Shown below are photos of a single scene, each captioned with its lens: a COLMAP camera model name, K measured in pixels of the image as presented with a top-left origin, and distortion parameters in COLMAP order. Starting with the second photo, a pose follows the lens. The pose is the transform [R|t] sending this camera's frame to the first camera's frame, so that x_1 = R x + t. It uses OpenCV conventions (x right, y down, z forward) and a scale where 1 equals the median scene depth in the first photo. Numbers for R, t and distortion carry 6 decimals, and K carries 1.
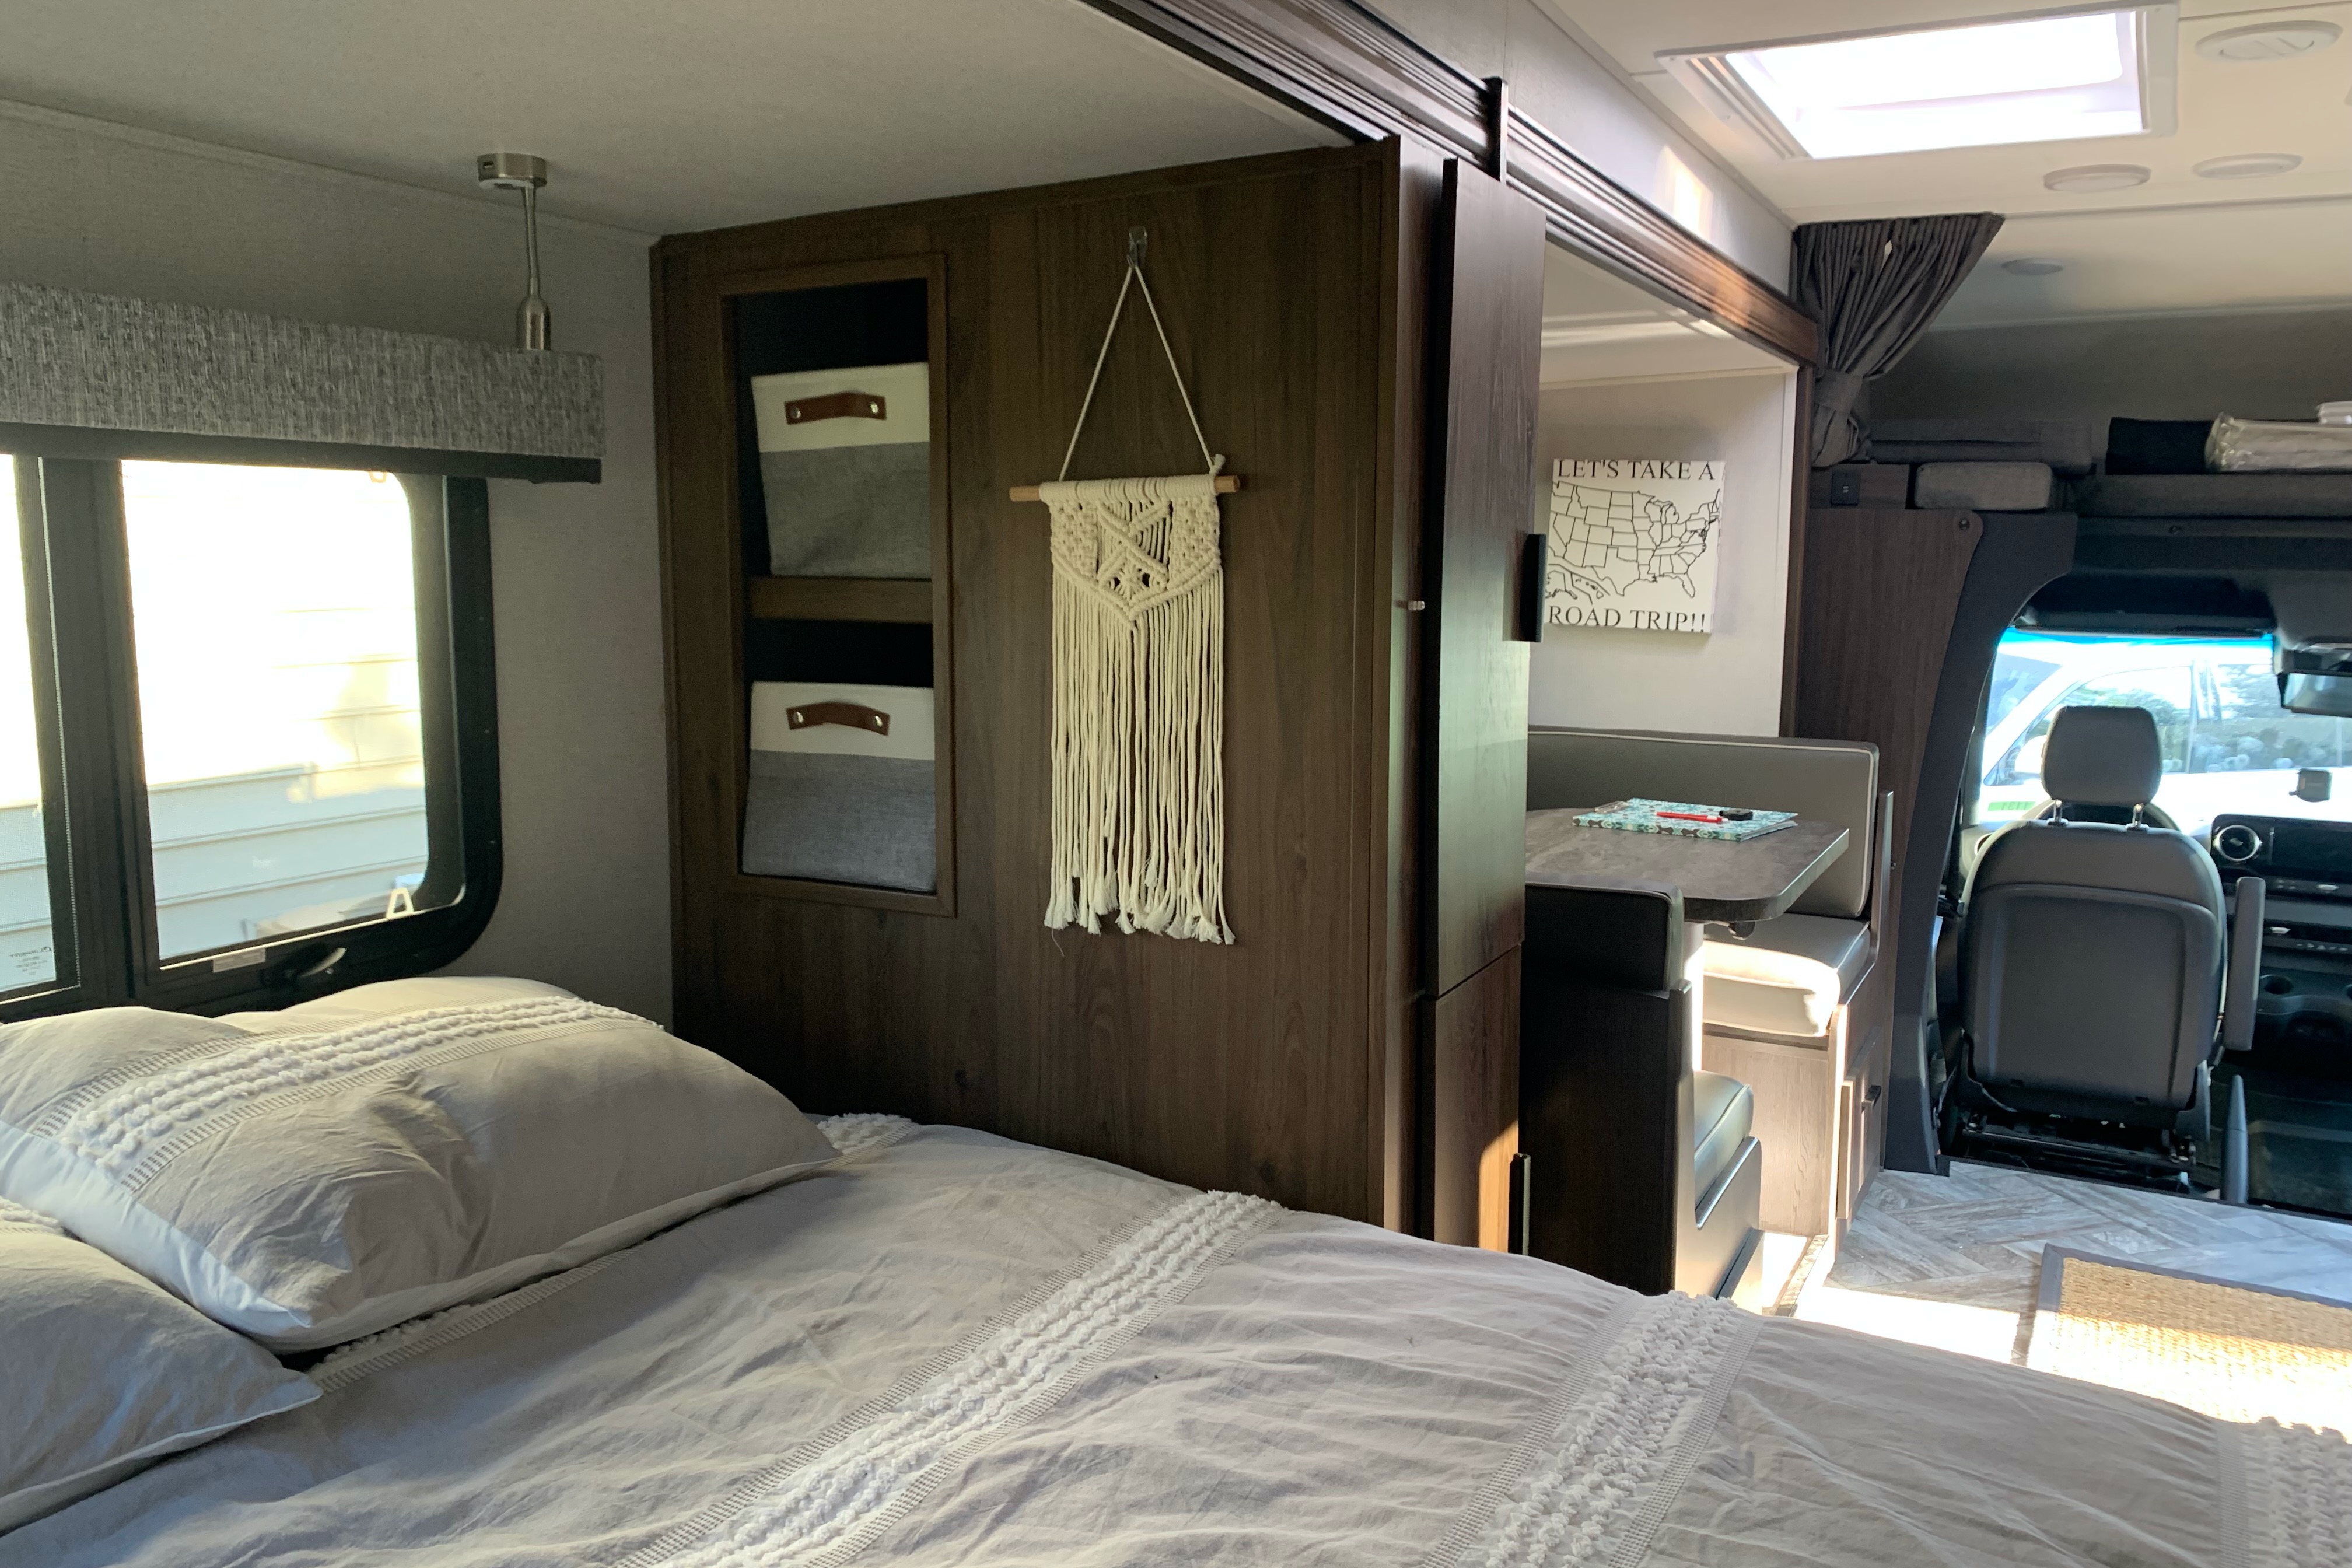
lens RADIAL K [[1763.7, 0, 1175.3], [0, 1763.7, 796.2], [0, 0, 1]] dist [-0.057362, 0.026147]
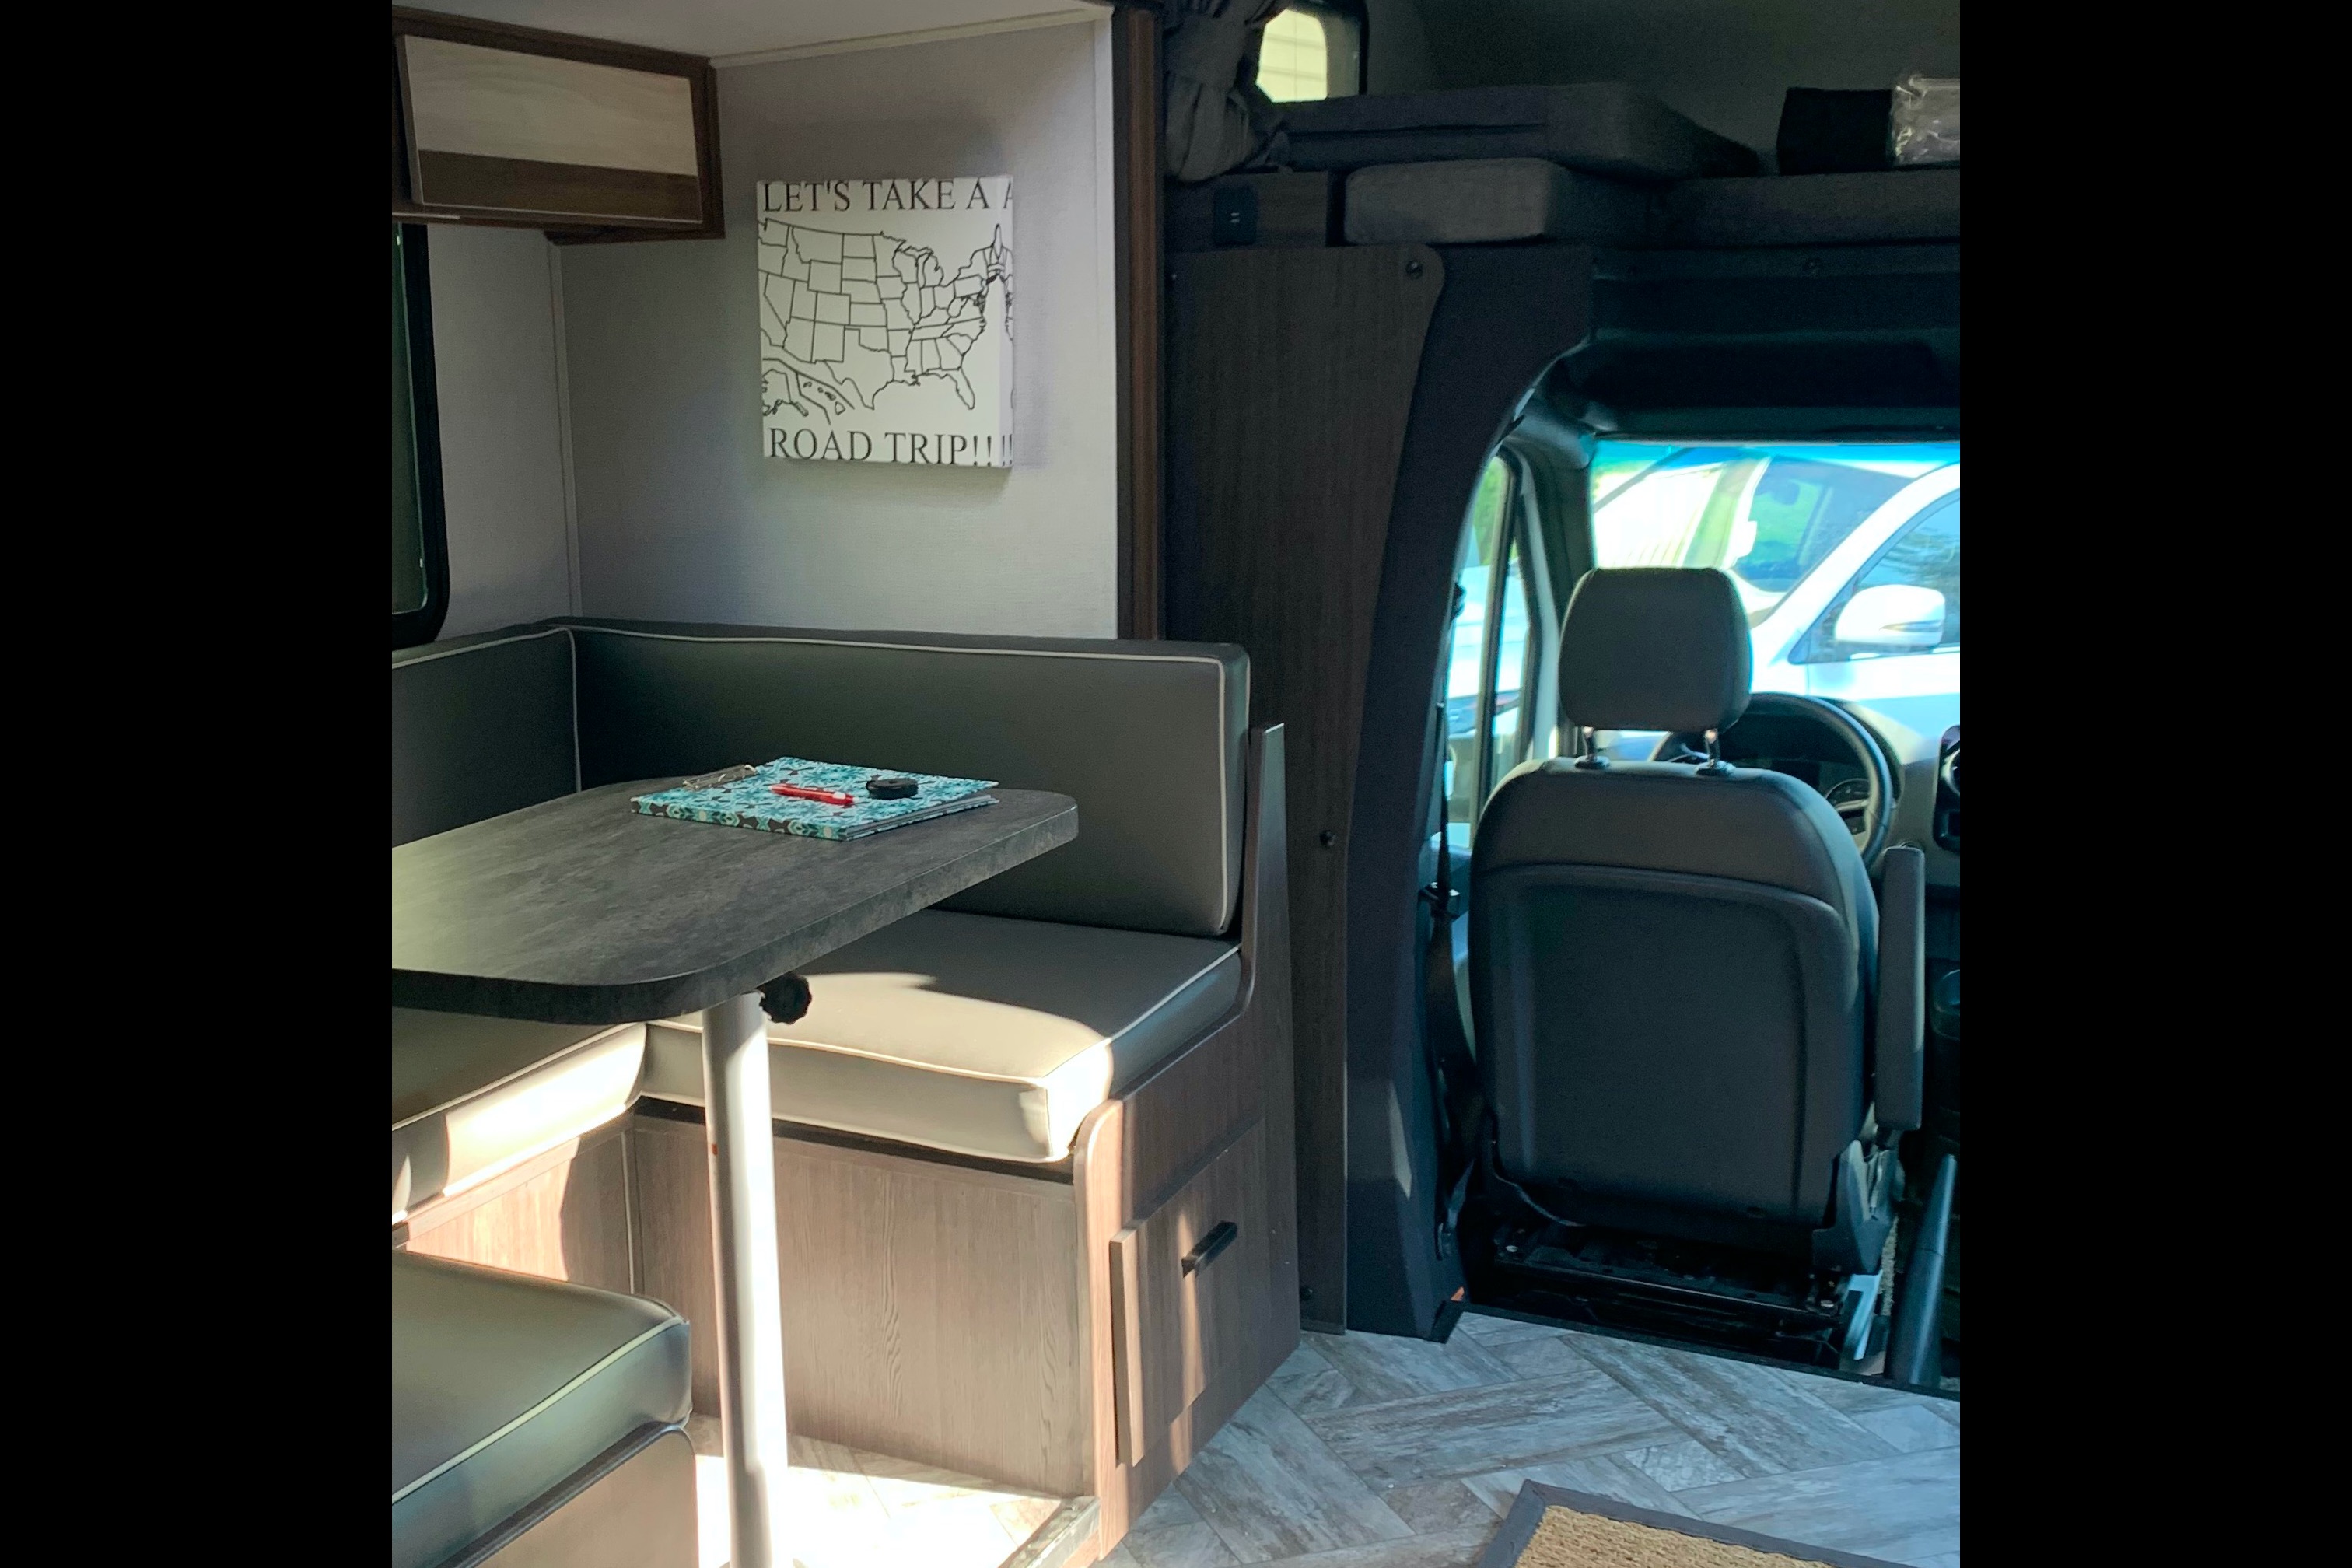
lens RADIAL K [[2272.2, 0, 1173.8], [0, 2272.2, 768.0], [0, 0, 1]] dist [0.012634, 0.000000]
pose [[0.999030, -0.034235, 0.027679, 0.339573], [0.032998, 0.998487, 0.043980, -0.022312], [-0.029143, -0.043024, 0.998649, 0.216423]]
